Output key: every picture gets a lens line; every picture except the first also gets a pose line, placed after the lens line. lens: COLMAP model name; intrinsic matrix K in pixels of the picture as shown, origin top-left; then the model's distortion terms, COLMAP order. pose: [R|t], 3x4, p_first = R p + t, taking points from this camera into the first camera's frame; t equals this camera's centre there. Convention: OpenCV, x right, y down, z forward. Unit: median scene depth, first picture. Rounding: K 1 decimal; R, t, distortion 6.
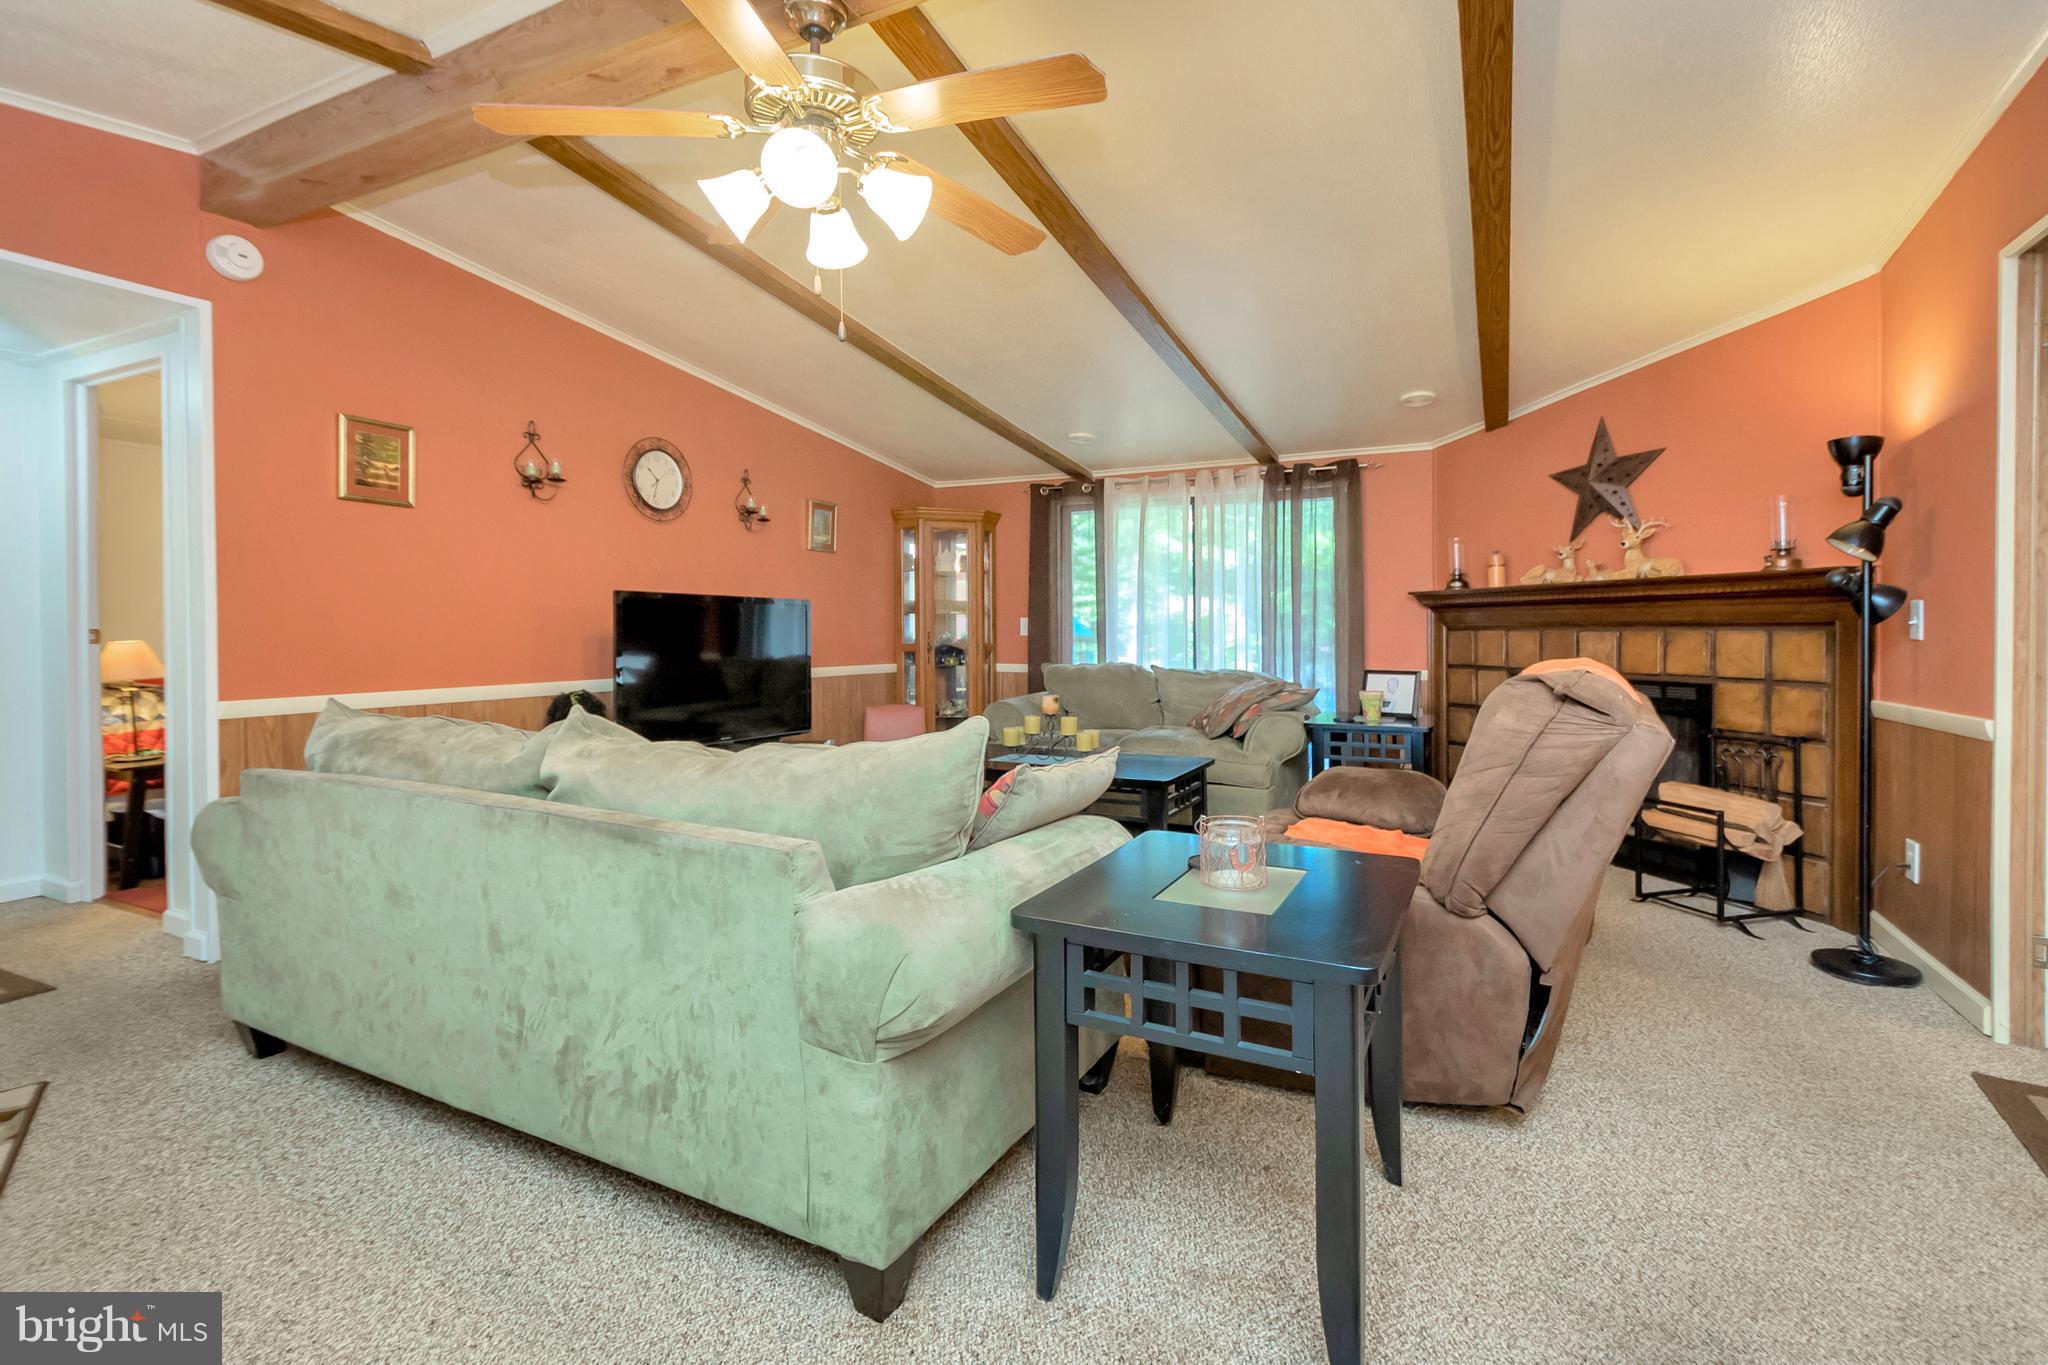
lens RADIAL K [[918.6, 0, 1062.0], [0, 918.6, 635.9], [0, 0, 1]] dist [0.000371, 0.000056]
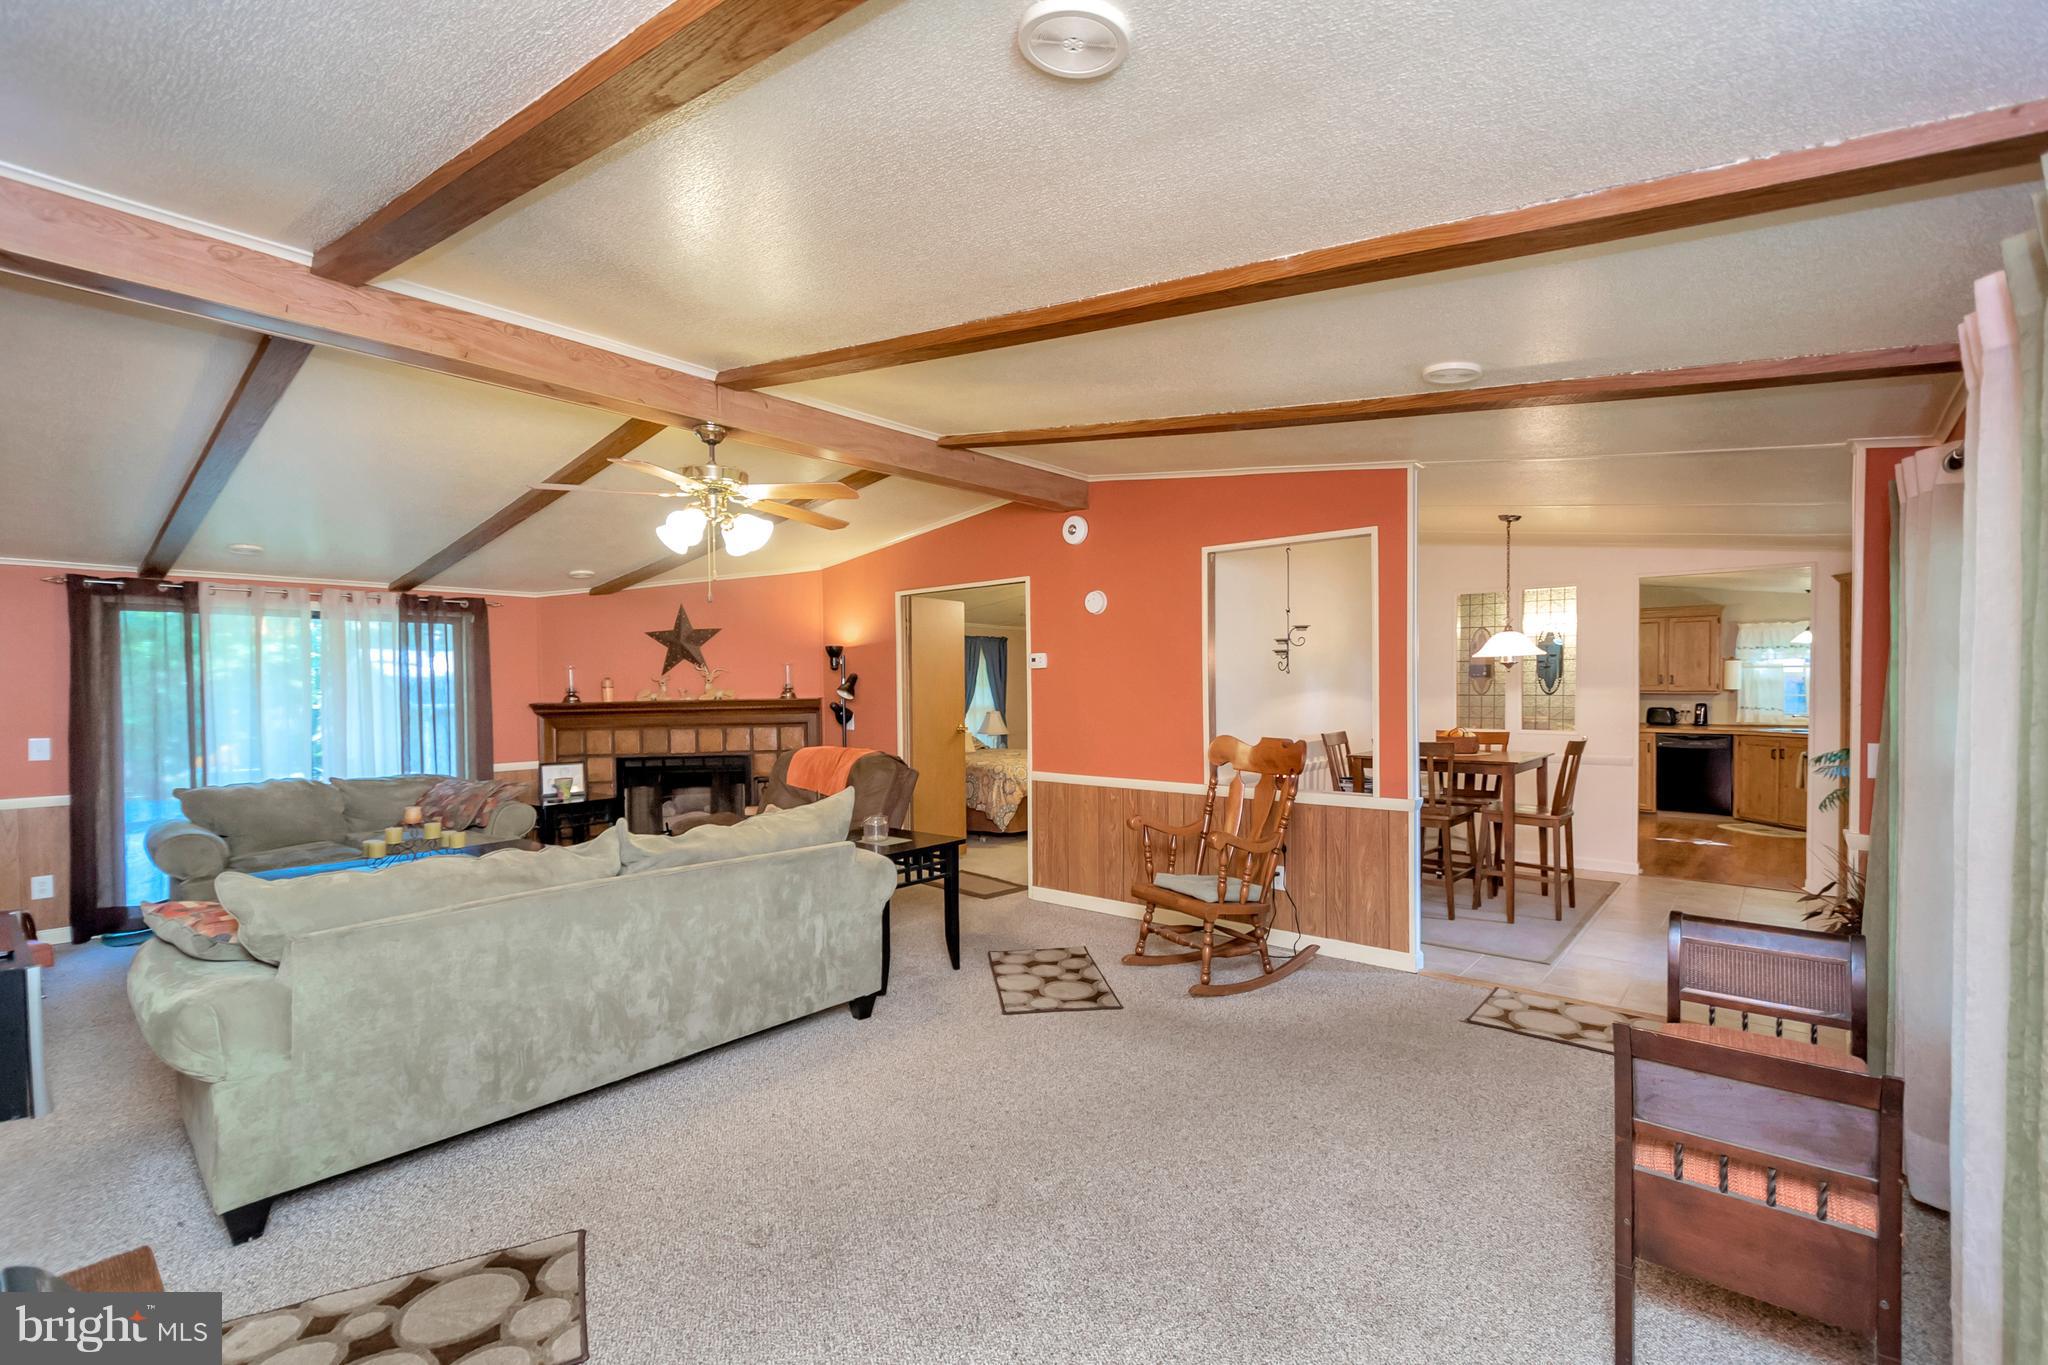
lens RADIAL K [[918.3, 0, 1025.2], [0, 918.3, 709.1], [0, 0, 1]] dist [0.001211, 0.000679]
pose [[0.241989, -0.024399, 0.969972, -0.885383], [0.023535, 0.999537, 0.019271, -0.058364], [-0.969994, 0.018165, 0.242451, -0.028727]]
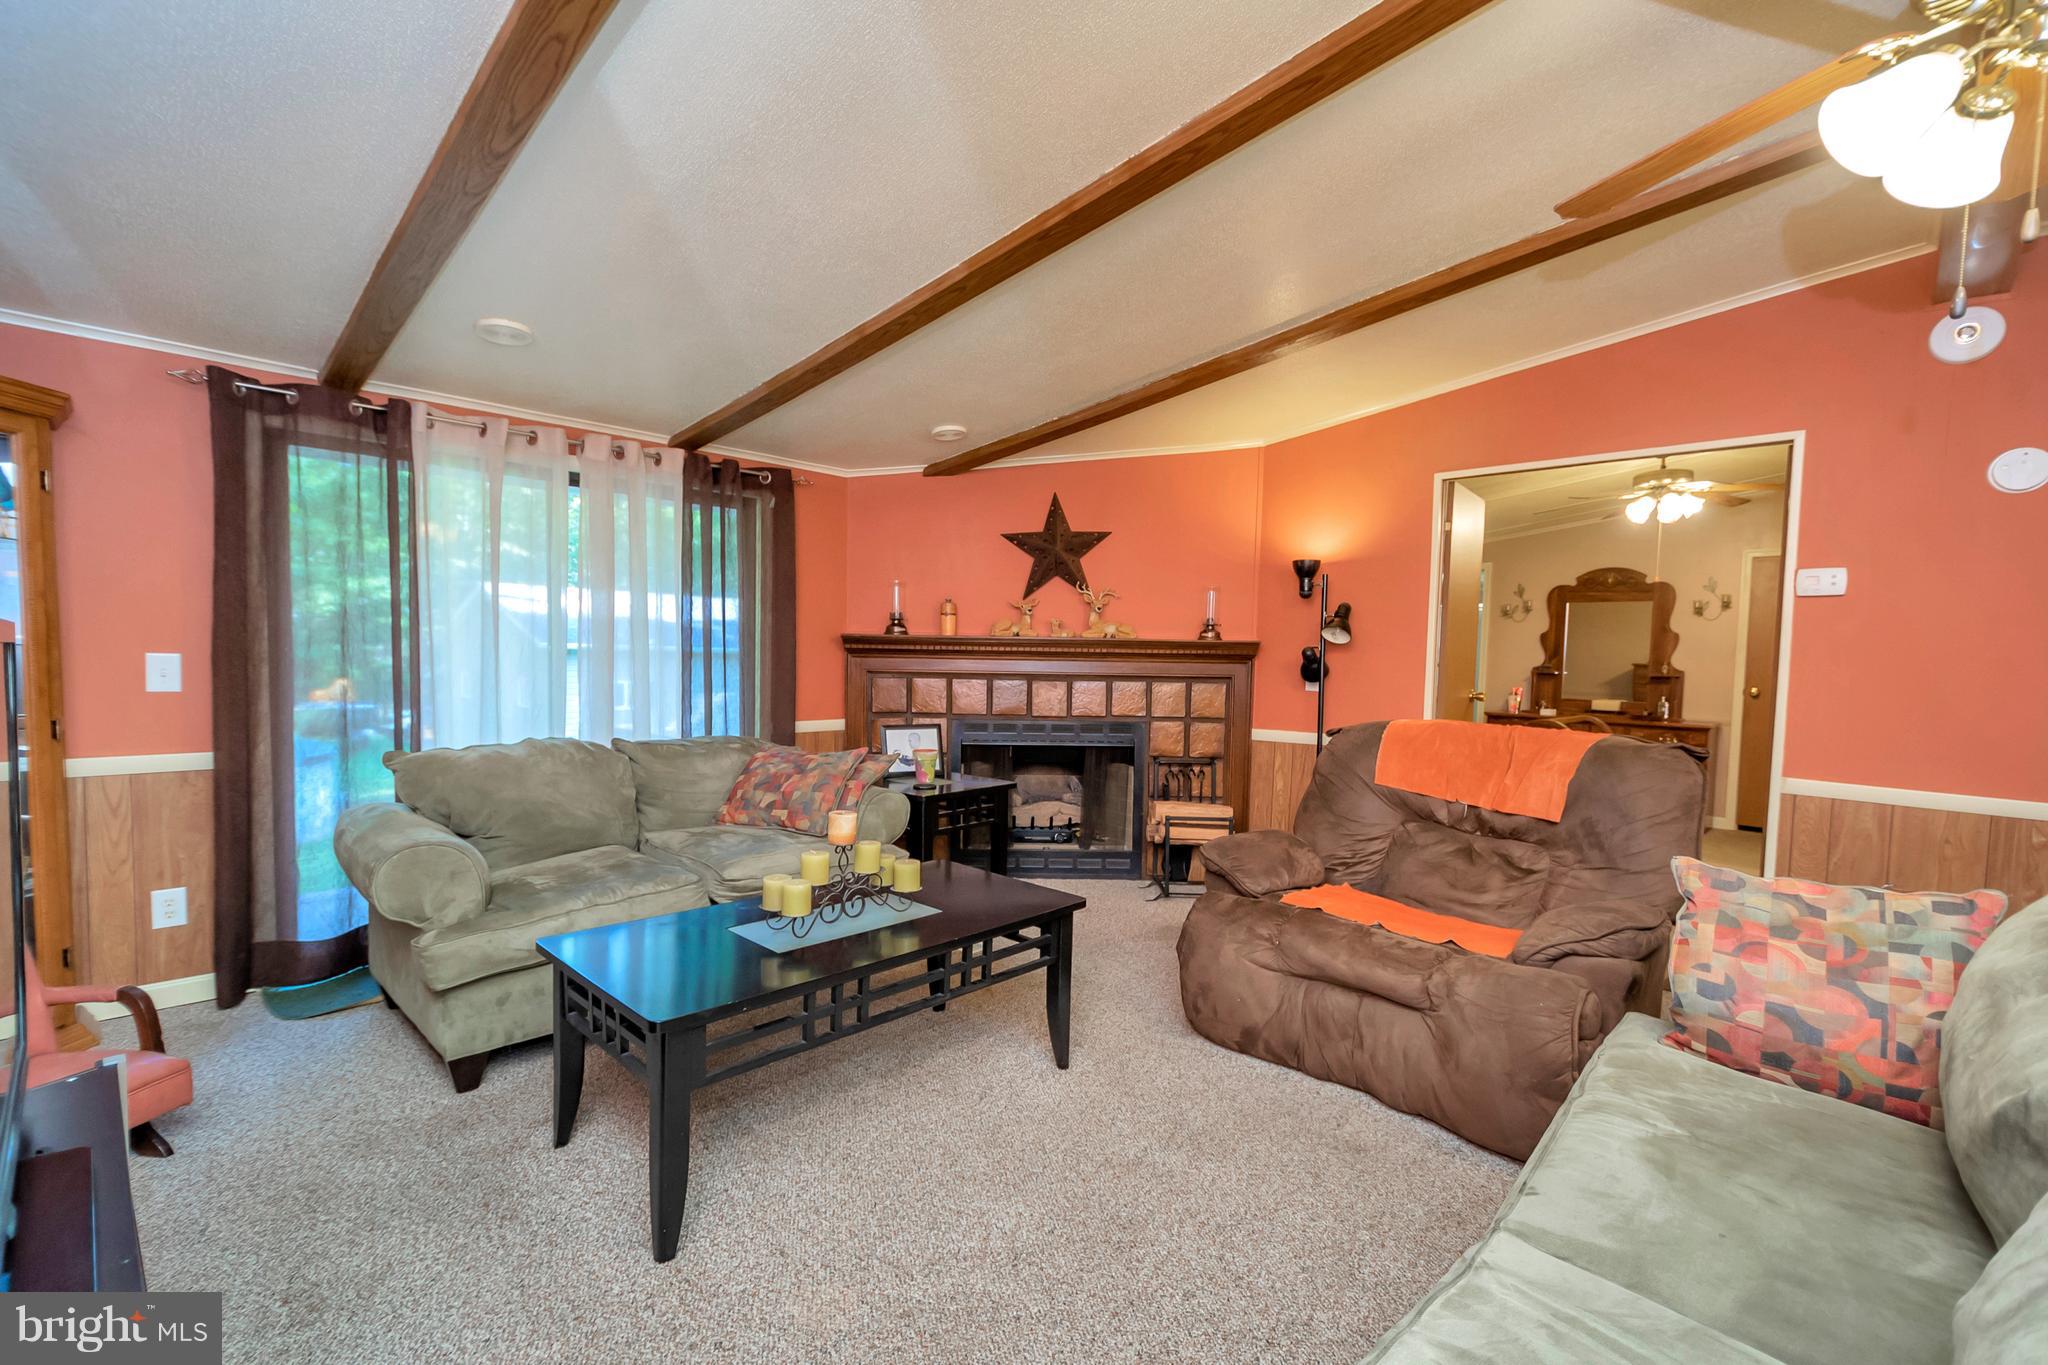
lens RADIAL K [[918.3, 0, 1025.2], [0, 918.3, 709.1], [0, 0, 1]] dist [0.001211, 0.000679]
pose [[0.313151, -0.053371, 0.948203, -0.506027], [-0.012449, 0.998103, 0.060291, -0.036733], [-0.949622, -0.030684, 0.311893, 0.646072]]
